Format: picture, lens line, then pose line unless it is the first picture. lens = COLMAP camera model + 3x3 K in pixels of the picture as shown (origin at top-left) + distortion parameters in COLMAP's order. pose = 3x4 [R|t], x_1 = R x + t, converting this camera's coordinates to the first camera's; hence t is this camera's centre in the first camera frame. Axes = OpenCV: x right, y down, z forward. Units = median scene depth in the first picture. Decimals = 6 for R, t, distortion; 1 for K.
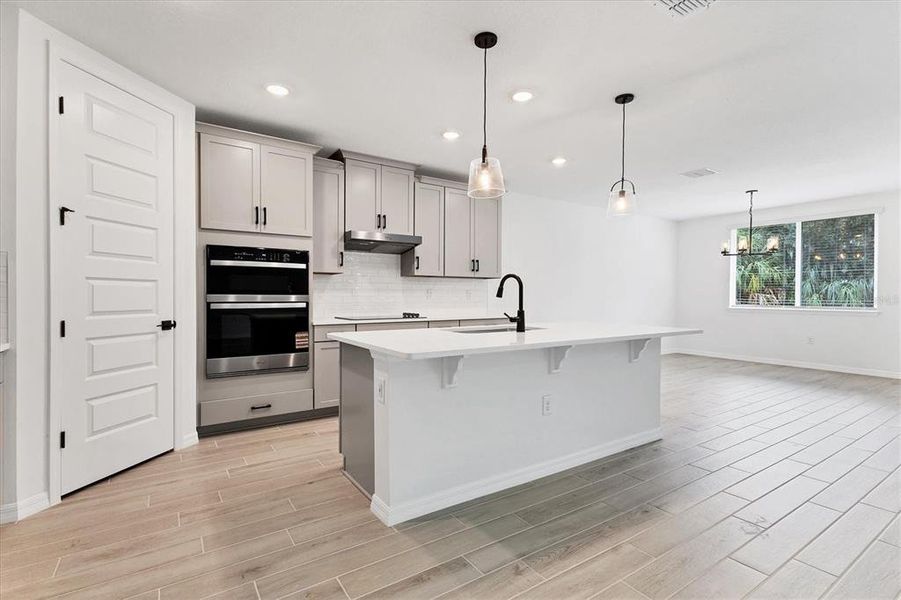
lens RADIAL K [[416.8, 0, 452.2], [0, 416.8, 297.3], [0, 0, 1]] dist [-0.001015, 0.000383]
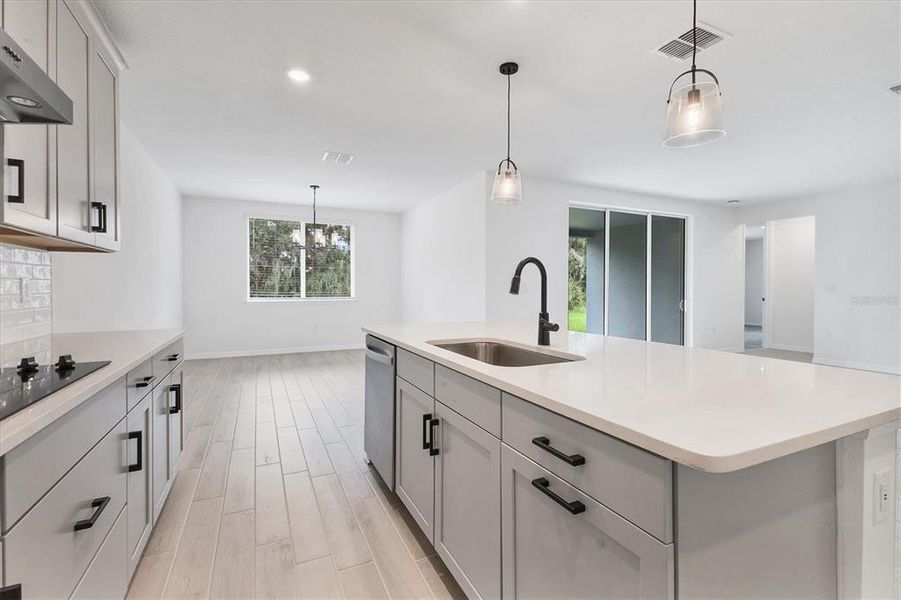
lens RADIAL K [[416.8, 0, 452.2], [0, 416.8, 297.3], [0, 0, 1]] dist [-0.001015, 0.000383]
pose [[0.136879, -0.026094, 0.990244, -0.324630], [0.005714, 0.999657, 0.025552, -0.007074], [-0.990571, 0.002161, 0.136981, 0.651764]]
